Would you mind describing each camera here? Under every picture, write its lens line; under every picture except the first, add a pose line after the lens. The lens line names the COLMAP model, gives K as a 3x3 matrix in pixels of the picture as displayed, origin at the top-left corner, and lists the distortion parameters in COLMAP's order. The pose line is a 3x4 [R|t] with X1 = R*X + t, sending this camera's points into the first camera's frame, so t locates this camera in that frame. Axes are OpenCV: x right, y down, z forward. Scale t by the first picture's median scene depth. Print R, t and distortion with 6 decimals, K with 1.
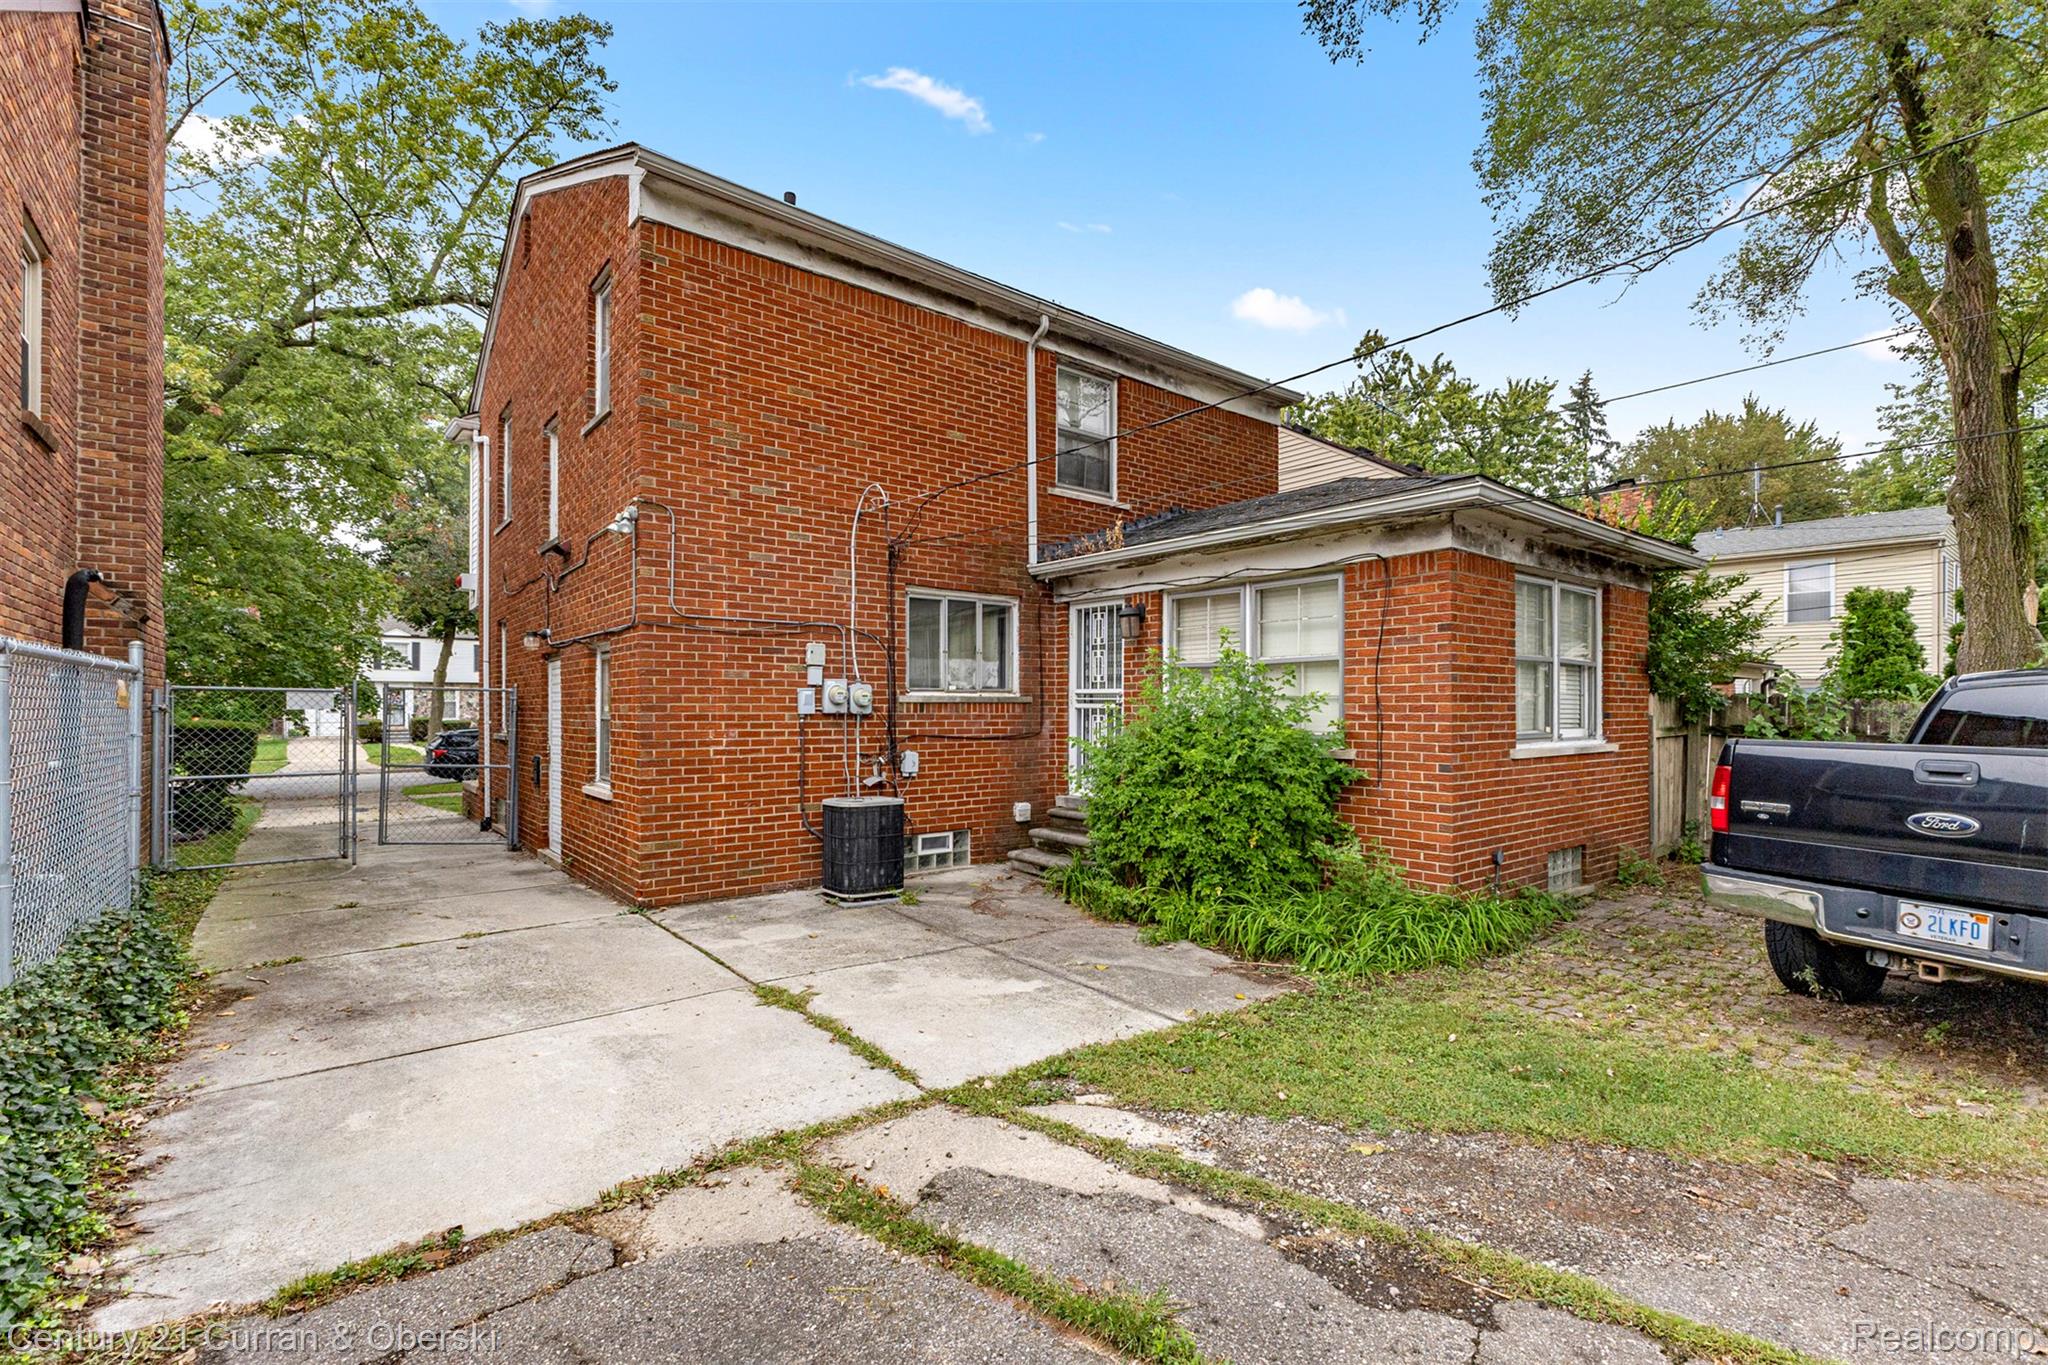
lens RADIAL K [[892.6, 0, 1021.9], [0, 892.6, 688.5], [0, 0, 1]] dist [0.003813, 0.000131]
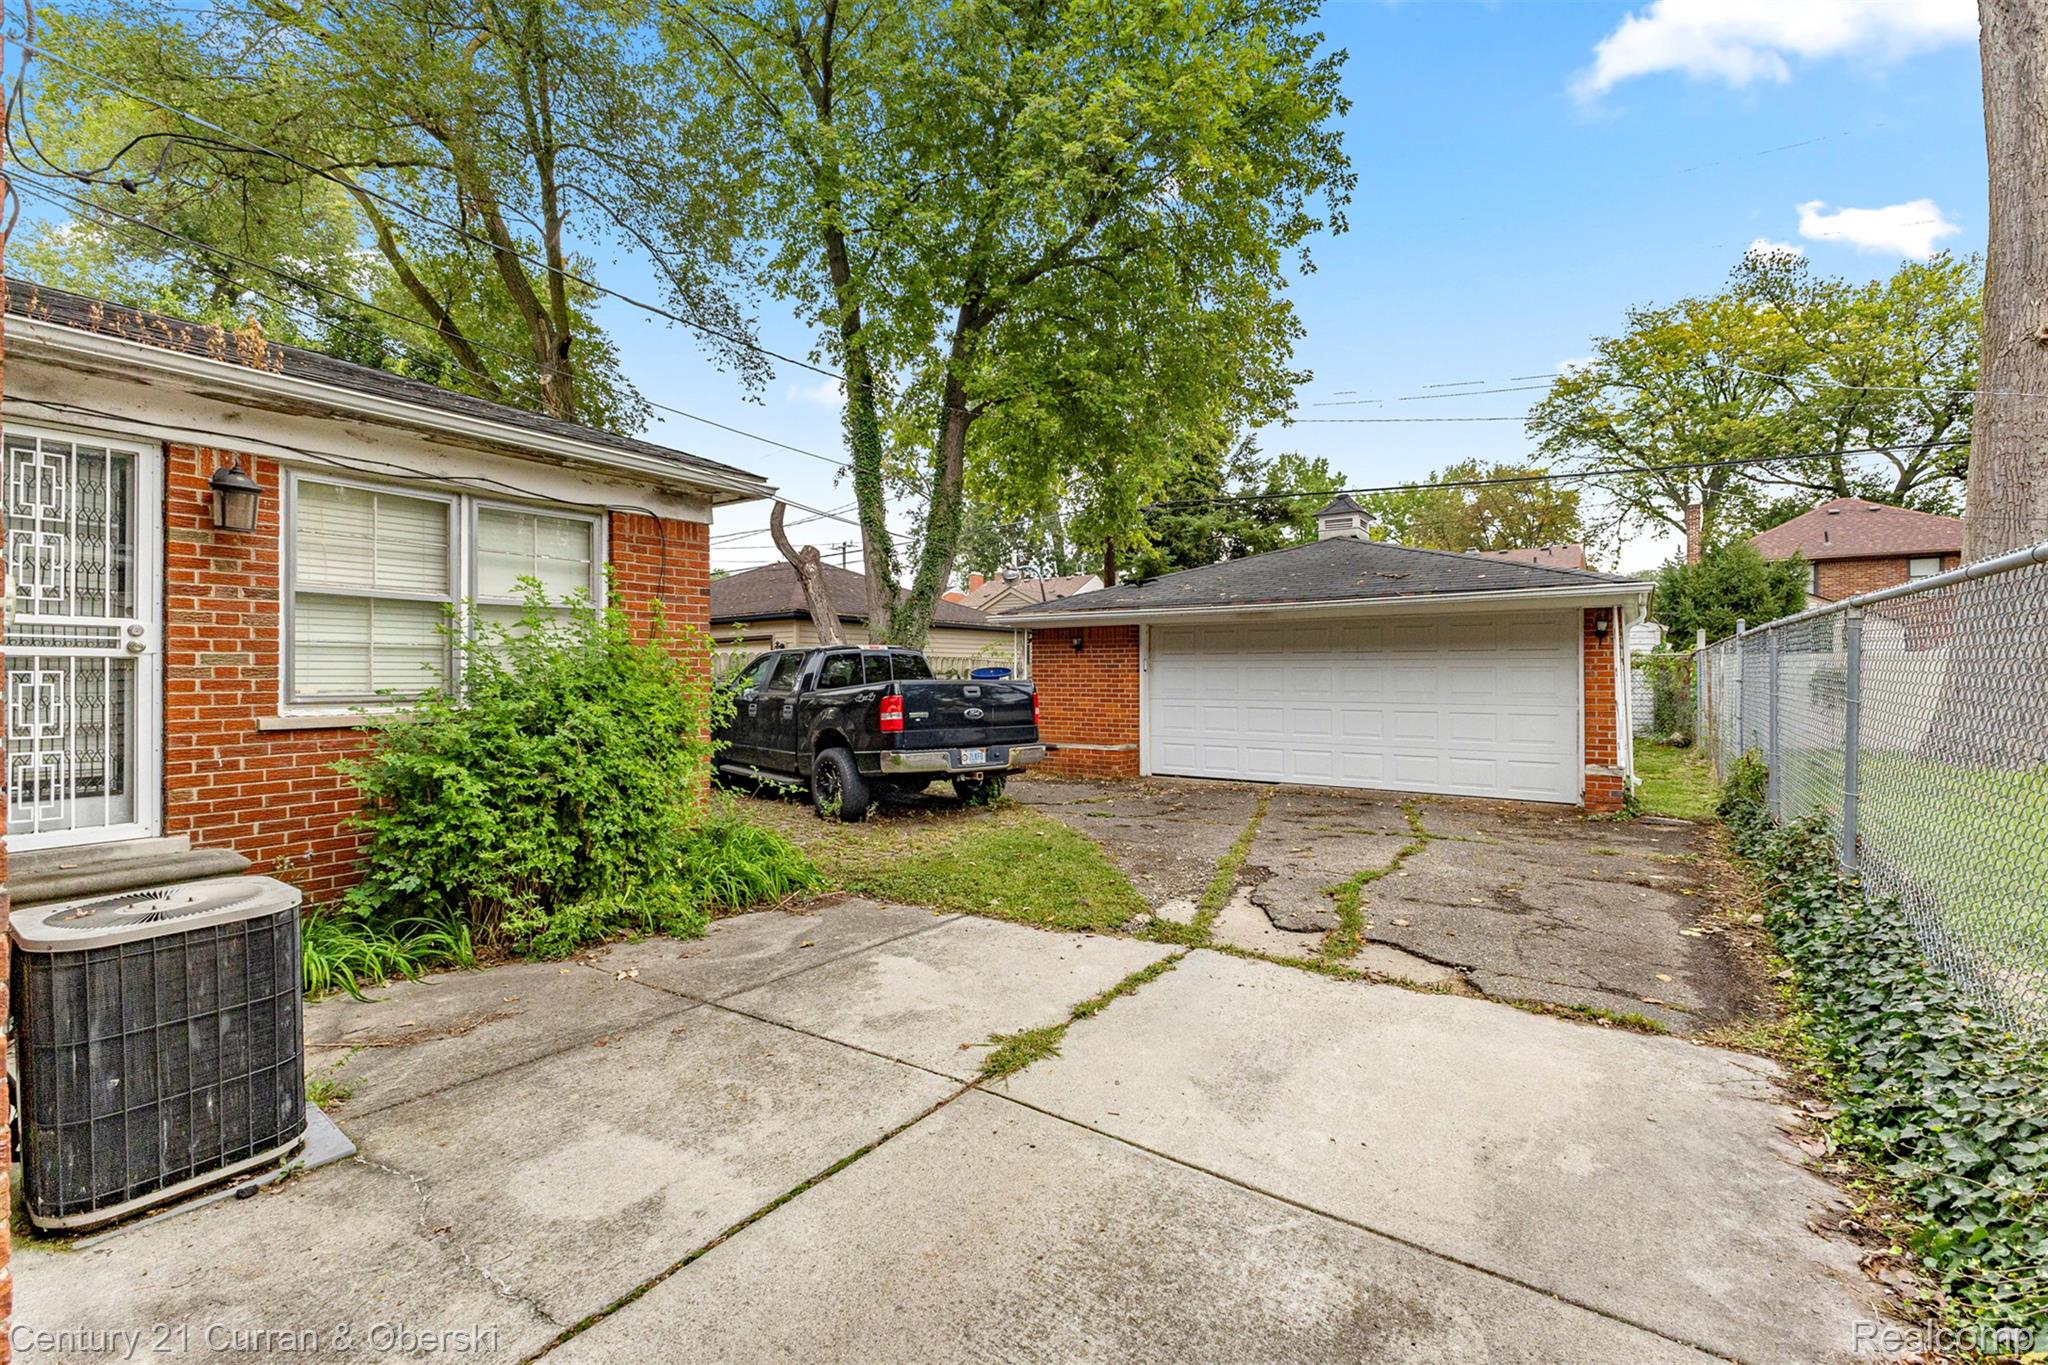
lens RADIAL K [[892.6, 0, 1021.8], [0, 892.6, 672.0], [0, 0, 1]] dist [0.003813, 0.000131]
pose [[-0.281841, -0.000808, 0.959461, -0.938187], [-0.018384, 0.999821, -0.004558, 0.040296], [-0.959285, -0.018924, -0.281806, 1.174515]]
